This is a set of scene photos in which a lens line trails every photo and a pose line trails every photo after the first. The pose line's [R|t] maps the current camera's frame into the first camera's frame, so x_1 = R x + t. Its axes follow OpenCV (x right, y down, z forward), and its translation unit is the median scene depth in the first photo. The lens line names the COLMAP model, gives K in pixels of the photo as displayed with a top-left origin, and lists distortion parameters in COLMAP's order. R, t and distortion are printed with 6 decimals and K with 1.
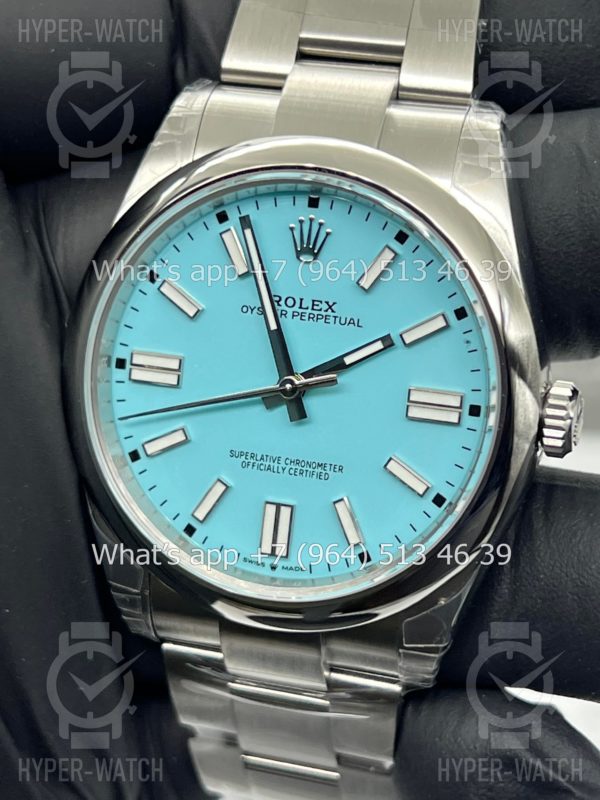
lens RADIAL K [[1817.1, 0, 302.6], [0, 1817.1, 401.1], [0, 0, 1]] dist [0.210030, 0.000000]
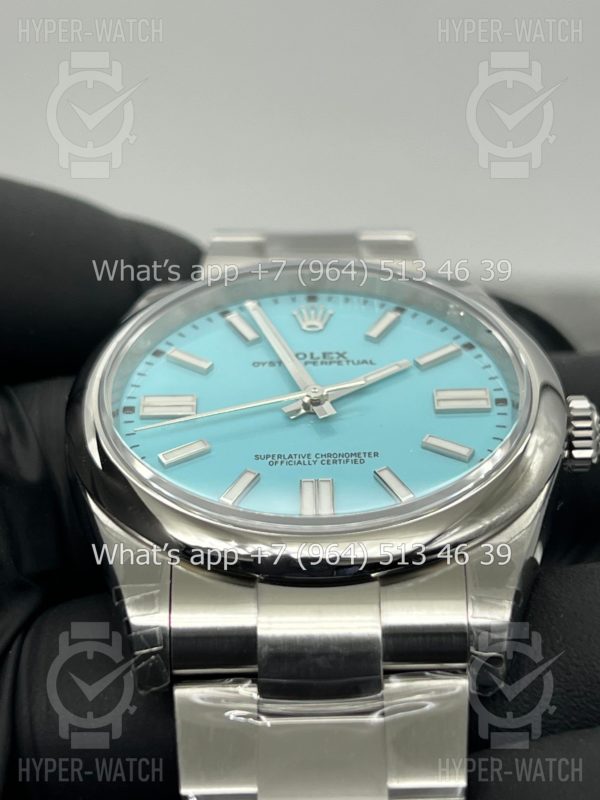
lens RADIAL K [[1817.1, 0, 299.7], [0, 1817.1, 394.4], [0, 0, 1]] dist [0.210030, 0.000000]
pose [[0.963043, 0.117219, 0.242504, -0.254086], [0.136623, 0.563328, -0.814859, 0.794882], [-0.232126, 0.817876, 0.526495, 0.474095]]
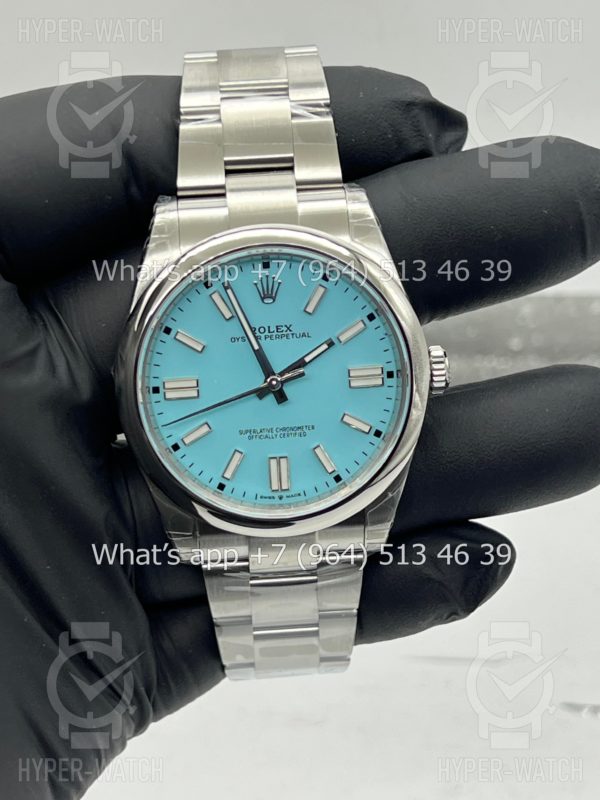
lens RADIAL K [[1817.1, 0, 301.9], [0, 1817.1, 400.5], [0, 0, 1]] dist [0.210030, 0.000000]
pose [[0.935112, -0.201602, 0.291415, -0.442719], [0.191504, 0.979462, 0.063085, -0.086997], [-0.298148, -0.003184, 0.954514, -0.506346]]
